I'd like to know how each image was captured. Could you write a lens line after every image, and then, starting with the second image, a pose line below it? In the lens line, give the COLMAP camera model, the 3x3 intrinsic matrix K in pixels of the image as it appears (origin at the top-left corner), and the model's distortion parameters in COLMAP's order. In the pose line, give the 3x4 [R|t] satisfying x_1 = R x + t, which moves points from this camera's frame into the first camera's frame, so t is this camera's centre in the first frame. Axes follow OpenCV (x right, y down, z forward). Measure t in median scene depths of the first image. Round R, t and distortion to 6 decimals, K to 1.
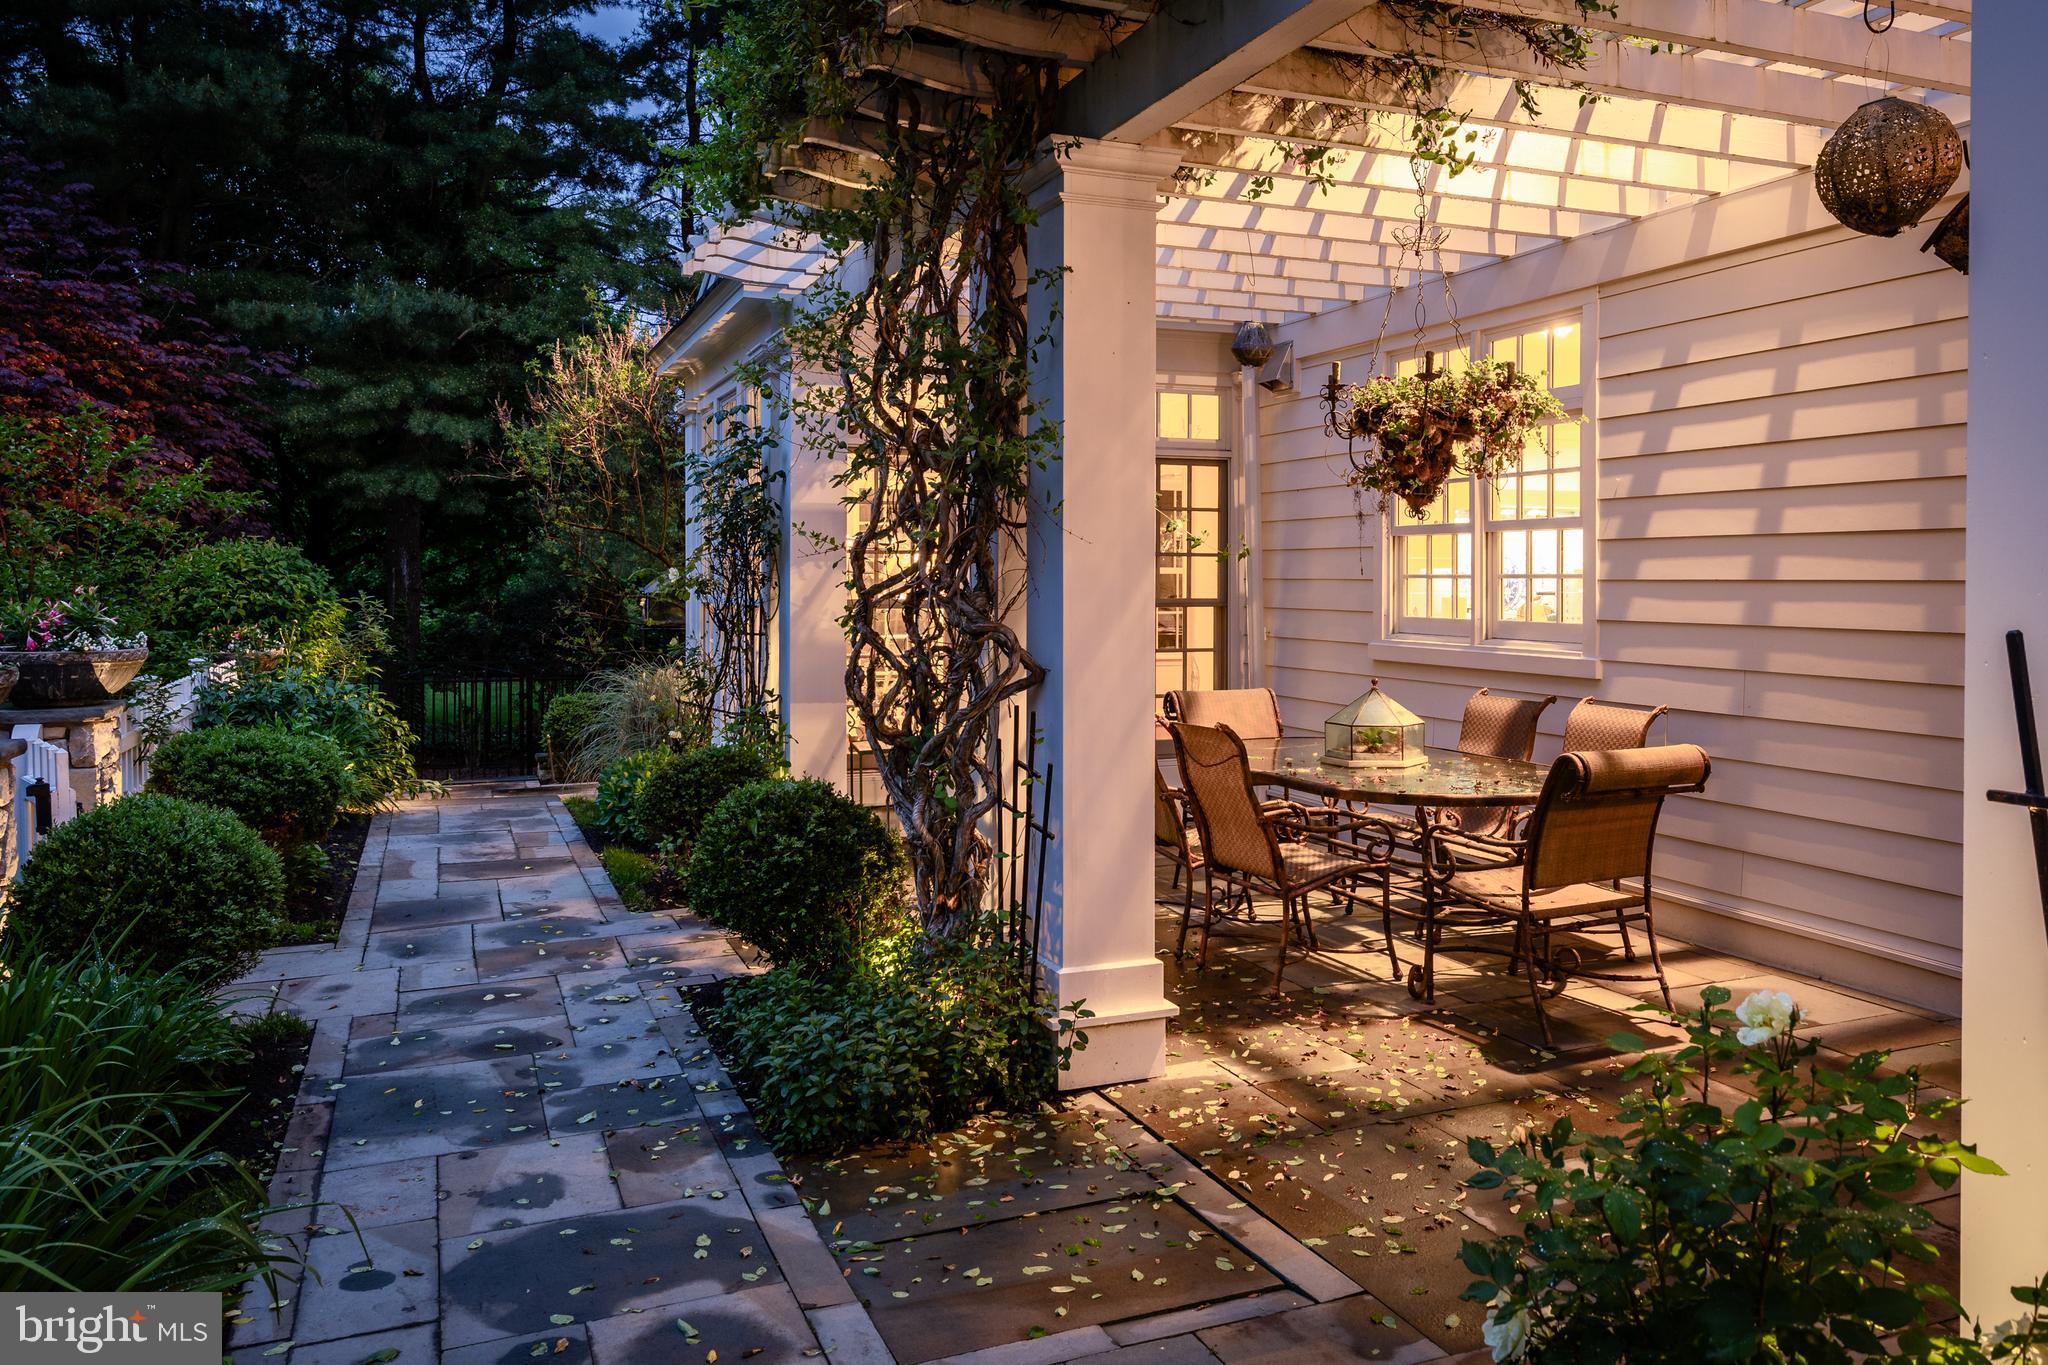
lens RADIAL K [[1436.7, 0, 1024.4], [0, 1436.7, 595.2], [0, 0, 1]] dist [-0.005826, 0.001164]
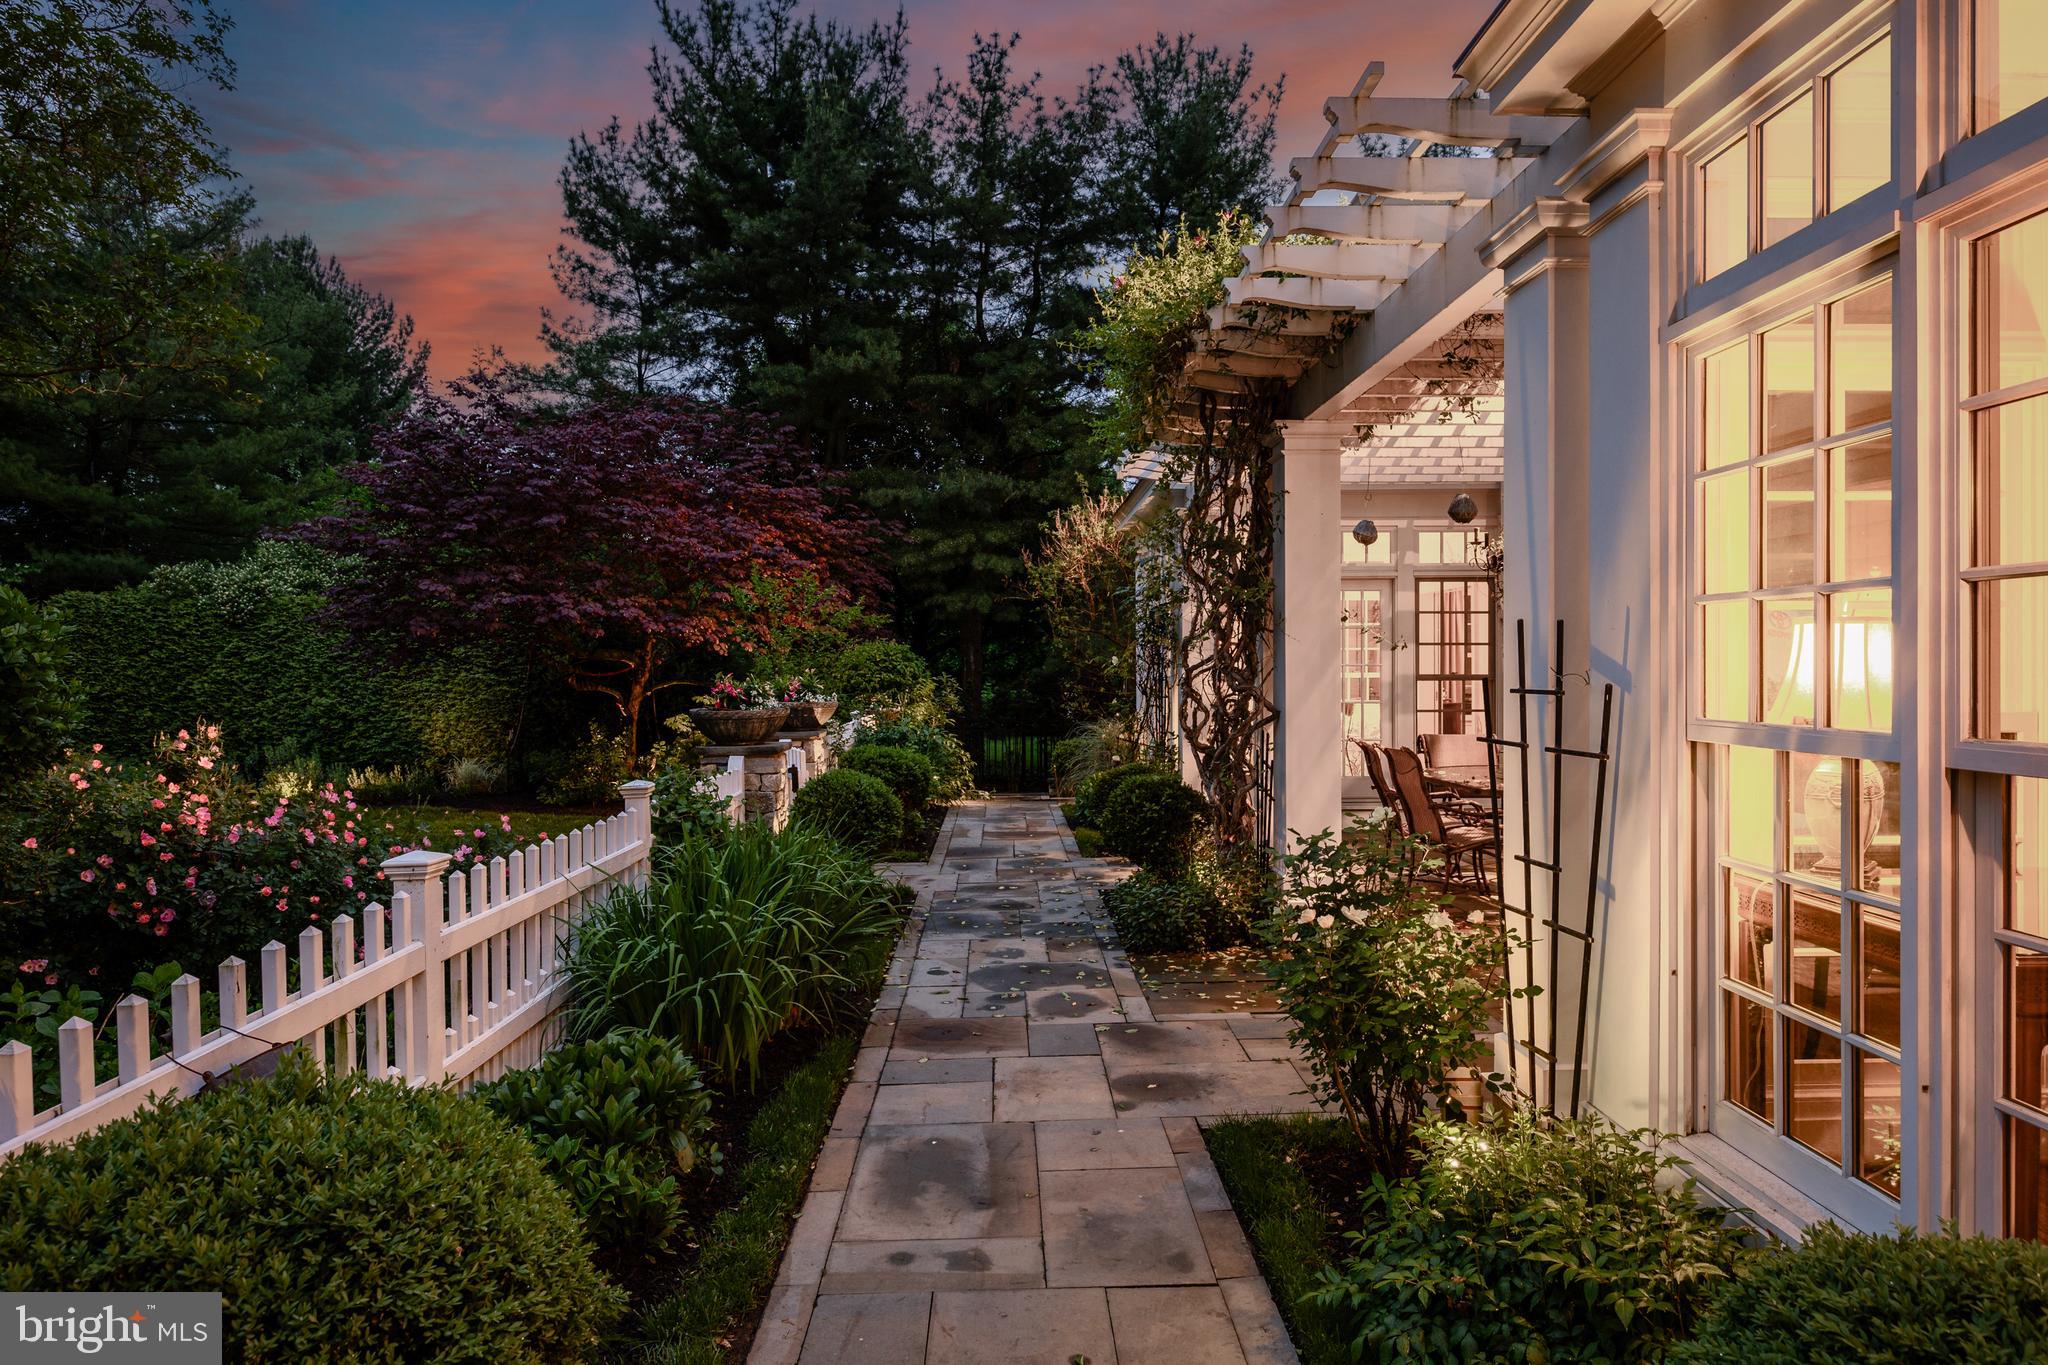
lens RADIAL K [[1288.7, 0, 1024.0], [0, 1288.7, 682.5], [0, 0, 1]] dist [0.000512, -0.000026]
pose [[0.929695, -0.000837, -0.368329, 0.191037], [0.001881, 0.999995, 0.002477, 0.006505], [0.368325, -0.002995, 0.929692, -0.384491]]
